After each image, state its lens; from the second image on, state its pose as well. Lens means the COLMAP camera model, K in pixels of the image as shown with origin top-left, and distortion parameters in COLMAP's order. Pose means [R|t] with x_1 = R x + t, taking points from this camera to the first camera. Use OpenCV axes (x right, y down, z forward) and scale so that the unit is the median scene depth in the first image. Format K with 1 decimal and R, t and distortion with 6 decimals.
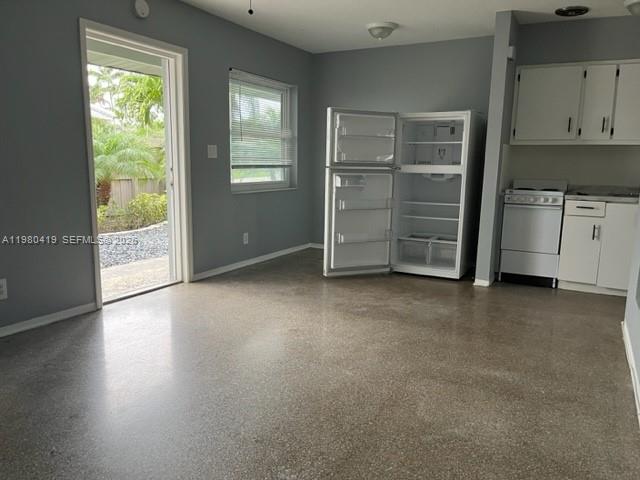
lens RADIAL K [[485.4, 0, 314.1], [0, 485.4, 241.3], [0, 0, 1]] dist [0.027055, -0.057605]
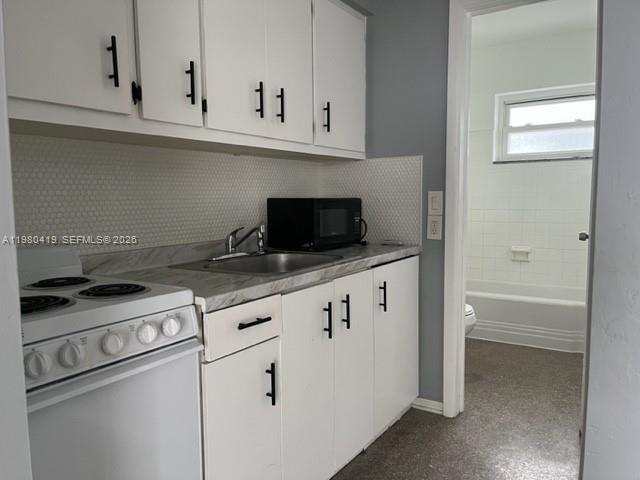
lens RADIAL K [[485.4, 0, 317.6], [0, 485.4, 240.9], [0, 0, 1]] dist [0.027055, -0.057605]
pose [[0.069512, -0.106696, 0.991859, 0.227067], [0.169996, 0.980988, 0.093613, -0.139506], [-0.982990, 0.162105, 0.086328, 0.876089]]
